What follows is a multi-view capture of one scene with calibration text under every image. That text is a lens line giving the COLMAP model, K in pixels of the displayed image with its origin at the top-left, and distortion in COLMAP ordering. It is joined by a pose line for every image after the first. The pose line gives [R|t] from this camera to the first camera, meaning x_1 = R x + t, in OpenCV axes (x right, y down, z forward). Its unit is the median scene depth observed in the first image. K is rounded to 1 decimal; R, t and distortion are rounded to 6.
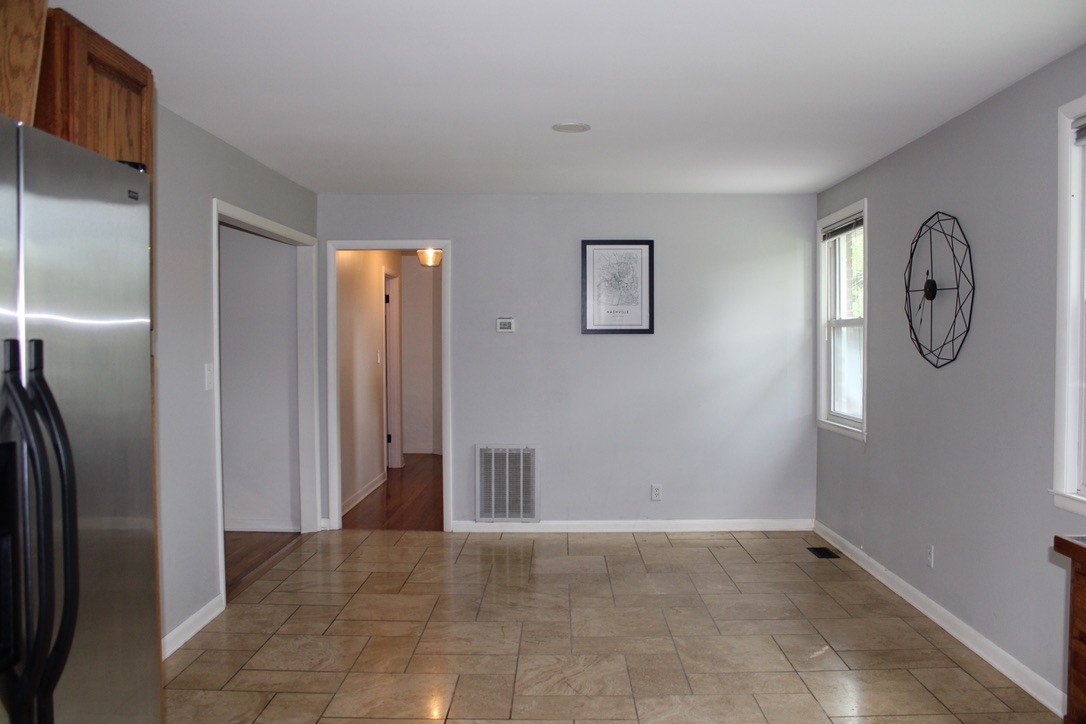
lens RADIAL K [[918.8, 0, 545.6], [0, 918.8, 362.6], [0, 0, 1]] dist [-0.140244, 0.111366]
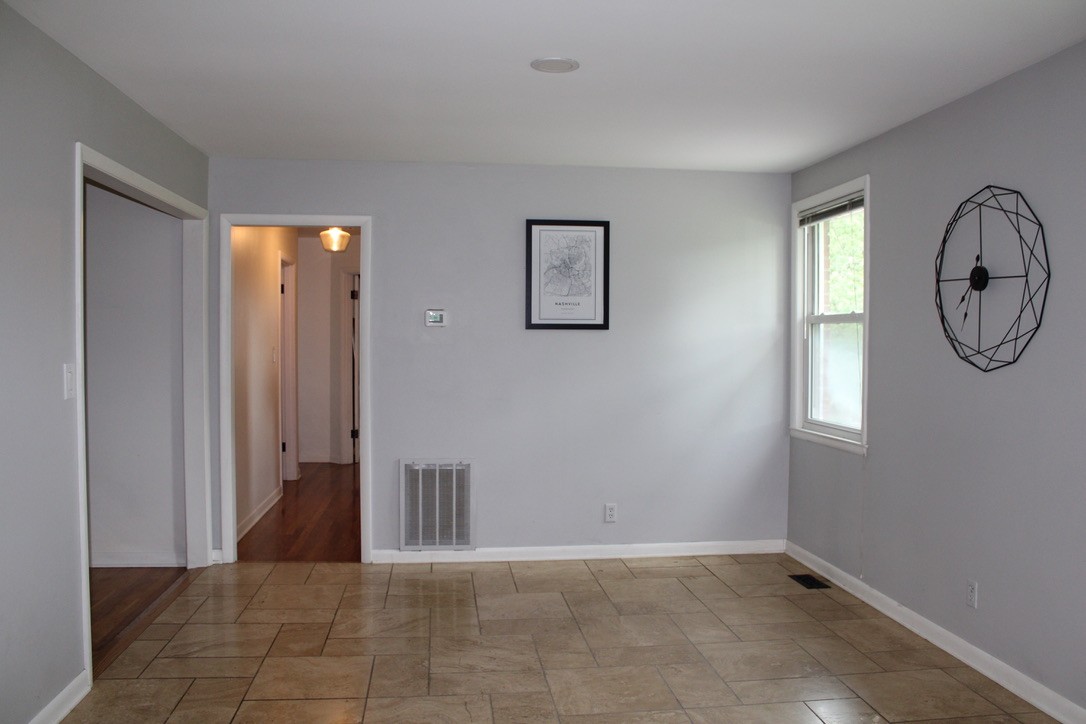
lens RADIAL K [[918.8, 0, 546.7], [0, 918.8, 364.0], [0, 0, 1]] dist [-0.140244, 0.111366]
pose [[0.991228, 0.003986, 0.132100, -0.056407], [-0.004394, 0.999986, 0.002799, -0.001395], [-0.132087, -0.003355, 0.991232, 0.156234]]
